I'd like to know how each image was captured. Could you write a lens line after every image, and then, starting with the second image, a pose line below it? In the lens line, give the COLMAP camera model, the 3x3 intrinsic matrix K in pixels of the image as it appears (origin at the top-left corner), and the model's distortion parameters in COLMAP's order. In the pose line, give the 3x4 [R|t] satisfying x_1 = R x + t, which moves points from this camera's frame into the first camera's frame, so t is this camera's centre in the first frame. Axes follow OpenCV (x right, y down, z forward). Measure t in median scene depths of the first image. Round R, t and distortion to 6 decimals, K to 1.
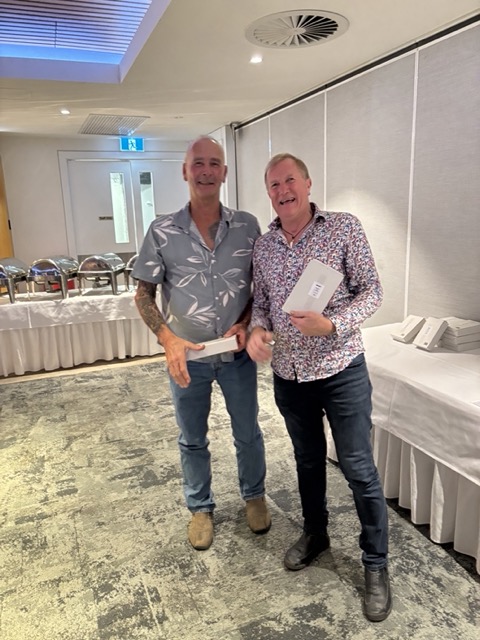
lens RADIAL K [[486.4, 0, 233.4], [0, 486.4, 320.0], [0, 0, 1]] dist [0.052442, -0.051317]
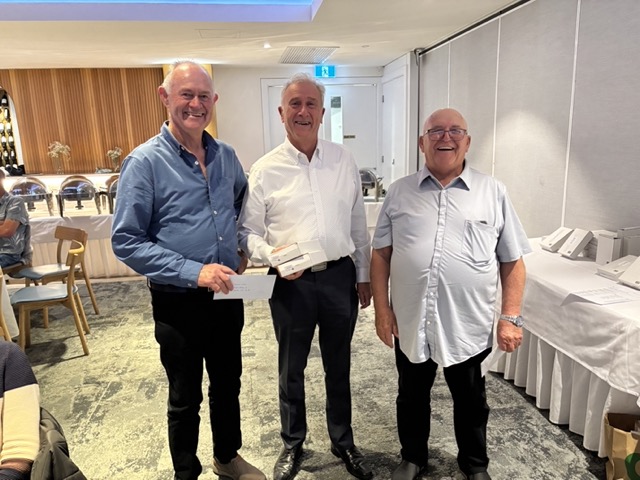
lens RADIAL K [[486.8, 0, 319.4], [0, 486.8, 245.1], [0, 0, 1]] dist [0.050722, -0.052555]
pose [[0.974871, 0.053859, -0.216162, 0.091001], [-0.053603, 0.998537, 0.007049, 0.054919], [0.216226, 0.004715, 0.976332, -0.170237]]
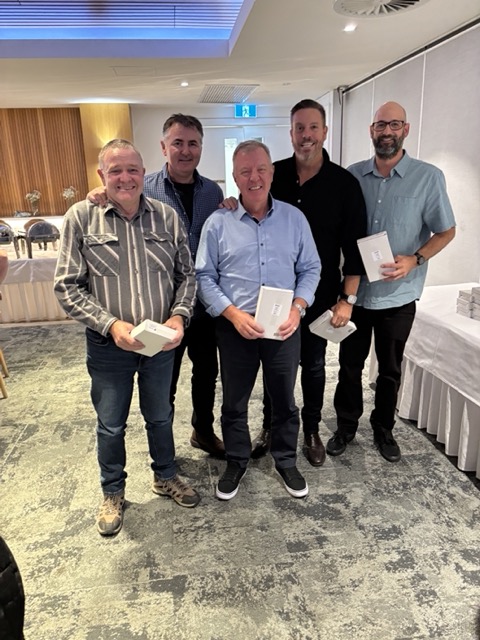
lens RADIAL K [[486.4, 0, 233.4], [0, 486.4, 320.0], [0, 0, 1]] dist [0.052442, -0.051317]
pose [[0.969545, 0.072771, -0.233853, 0.116530], [-0.057571, 0.995800, 0.071188, 0.048138], [0.238051, -0.055557, 0.969662, -0.159266]]
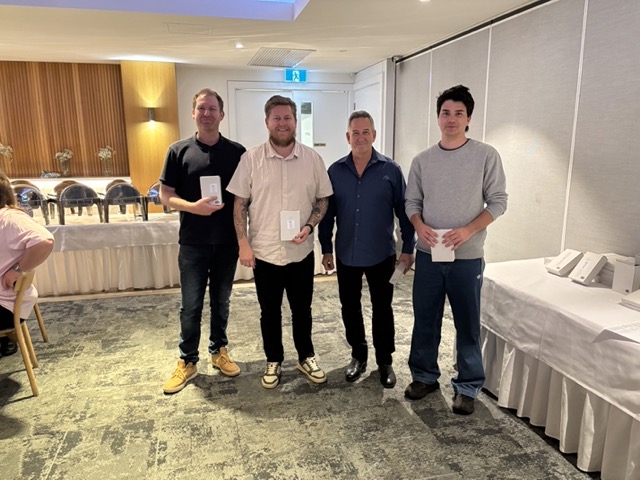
lens RADIAL K [[486.4, 0, 319.6], [0, 486.4, 242.2], [0, 0, 1]] dist [0.052442, -0.051317]
pose [[0.991211, 0.056567, -0.119586, -0.024955], [-0.058558, 0.998197, -0.013200, 0.020945], [0.118624, 0.020086, 0.992736, -0.067258]]
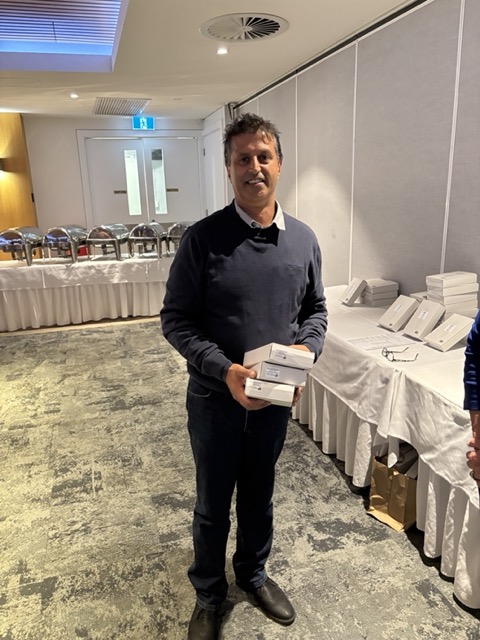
lens RADIAL K [[487.5, 0, 235.6], [0, 487.5, 320.8], [0, 0, 1]] dist [0.049690, -0.054756]
pose [[0.996327, 0.026145, -0.081540, 0.223033], [-0.022227, 0.998571, 0.048596, 0.048195], [0.082694, -0.046605, 0.995485, -0.197576]]
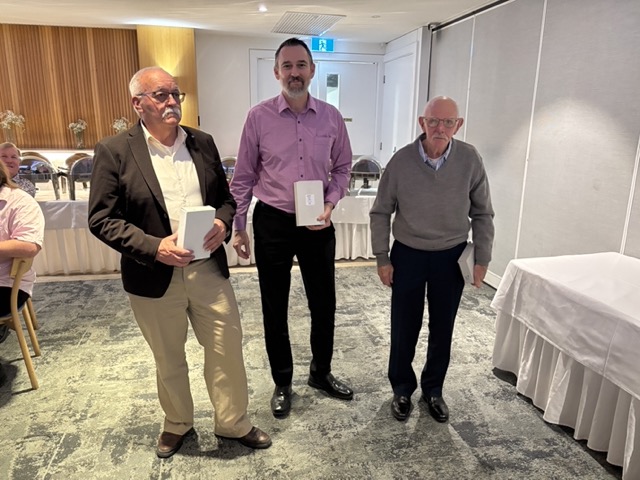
lens RADIAL K [[485.6, 0, 321.8], [0, 485.6, 241.3], [0, 0, 1]] dist [0.069153, -0.074486]
pose [[0.984602, 0.088731, -0.150618, -0.059642], [-0.084552, 0.995841, 0.033941, 0.000149], [0.153003, -0.020684, 0.988009, 0.050605]]
